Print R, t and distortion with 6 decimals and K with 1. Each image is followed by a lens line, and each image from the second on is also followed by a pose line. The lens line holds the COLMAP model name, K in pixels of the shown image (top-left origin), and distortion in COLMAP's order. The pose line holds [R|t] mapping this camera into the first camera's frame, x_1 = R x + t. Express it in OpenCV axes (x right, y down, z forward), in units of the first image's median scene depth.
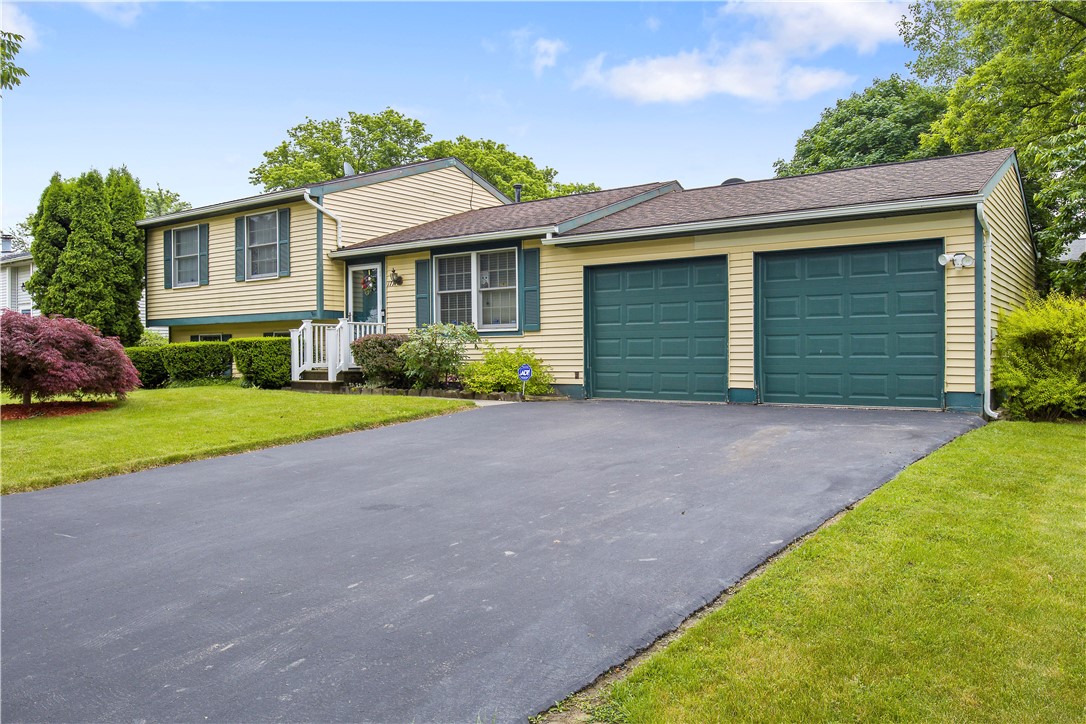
lens RADIAL K [[808.0, 0, 542.2], [0, 808.0, 363.0], [0, 0, 1]] dist [-0.012835, -0.003634]
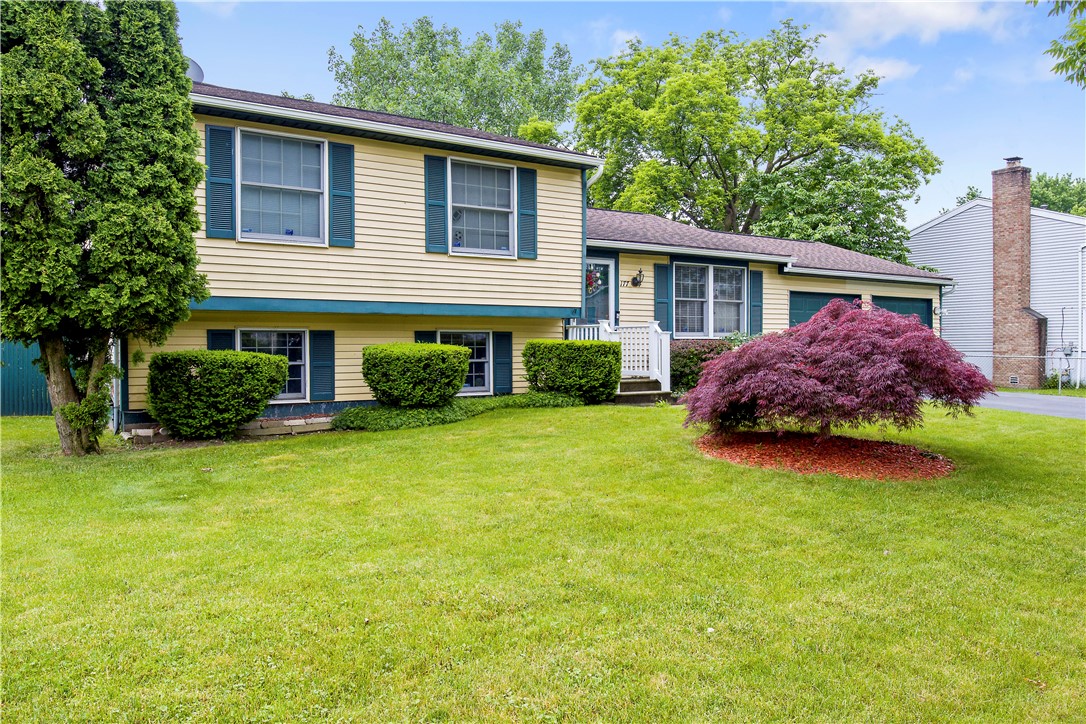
lens RADIAL K [[808.0, 0, 544.7], [0, 808.0, 359.7], [0, 0, 1]] dist [-0.012835, -0.003634]
pose [[0.350123, 0.001041, 0.936703, -1.079622], [0.022005, 0.999714, -0.009336, -0.005498], [-0.936445, 0.023881, 0.350000, 0.766531]]
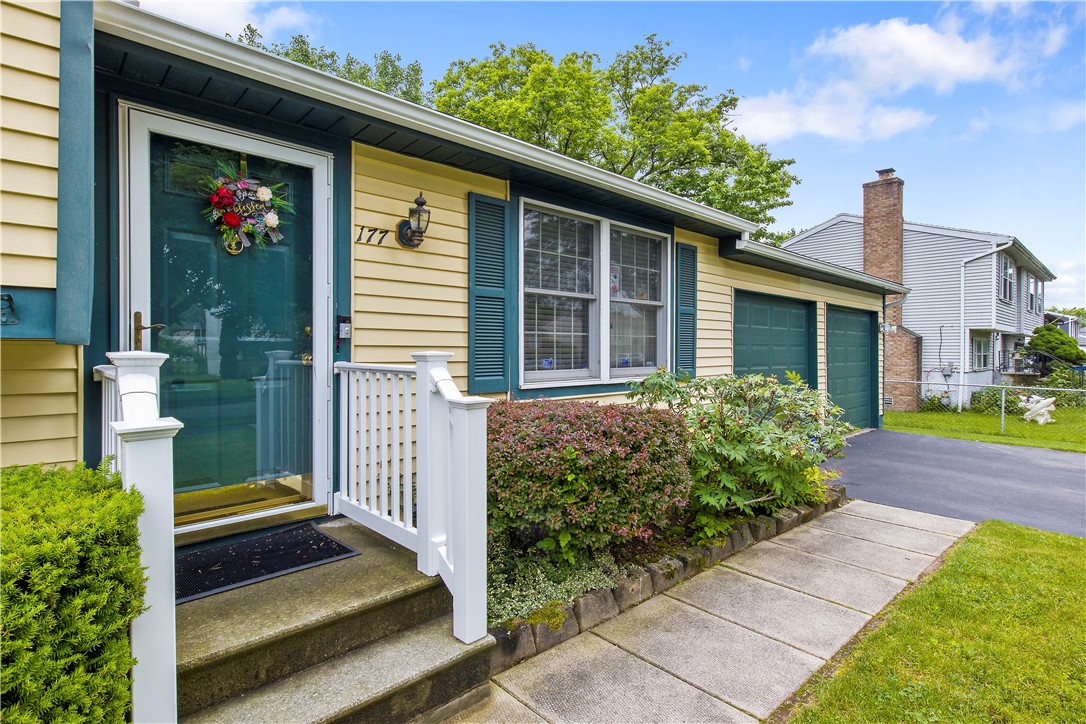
lens RADIAL K [[544.3, 0, 543.8], [0, 544.3, 357.3], [0, 0, 1]] dist [0.003032, 0.000269]
pose [[0.193789, 0.004483, 0.981033, -0.379669], [0.020514, 0.999752, -0.008621, -0.048705], [-0.980829, 0.021796, 0.193649, 0.896572]]
